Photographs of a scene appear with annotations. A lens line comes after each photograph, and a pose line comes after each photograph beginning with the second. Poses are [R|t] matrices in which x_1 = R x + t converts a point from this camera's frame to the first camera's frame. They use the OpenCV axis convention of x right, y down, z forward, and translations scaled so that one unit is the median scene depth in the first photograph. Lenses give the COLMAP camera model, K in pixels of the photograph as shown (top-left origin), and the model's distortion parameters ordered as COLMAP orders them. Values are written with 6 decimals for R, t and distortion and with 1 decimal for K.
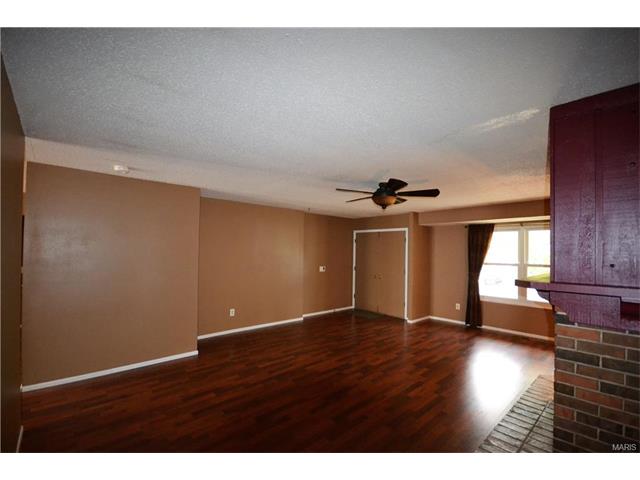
lens RADIAL K [[287.3, 0, 320.8], [0, 287.3, 247.8], [0, 0, 1]] dist [0.000990, 0.000103]
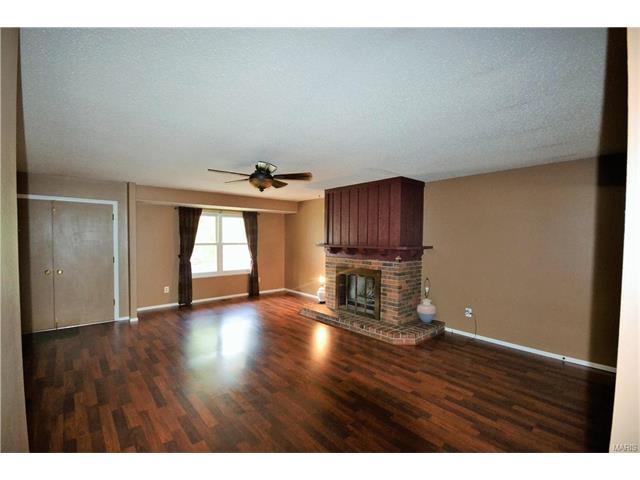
lens RADIAL K [[287.3, 0, 320.8], [0, 287.3, 247.8], [0, 0, 1]] dist [0.000990, 0.000103]
pose [[0.006933, -0.048718, 0.998788, -0.520370], [-0.018903, 0.998628, 0.048842, 0.006766], [-0.999797, -0.019219, 0.006003, 0.517222]]
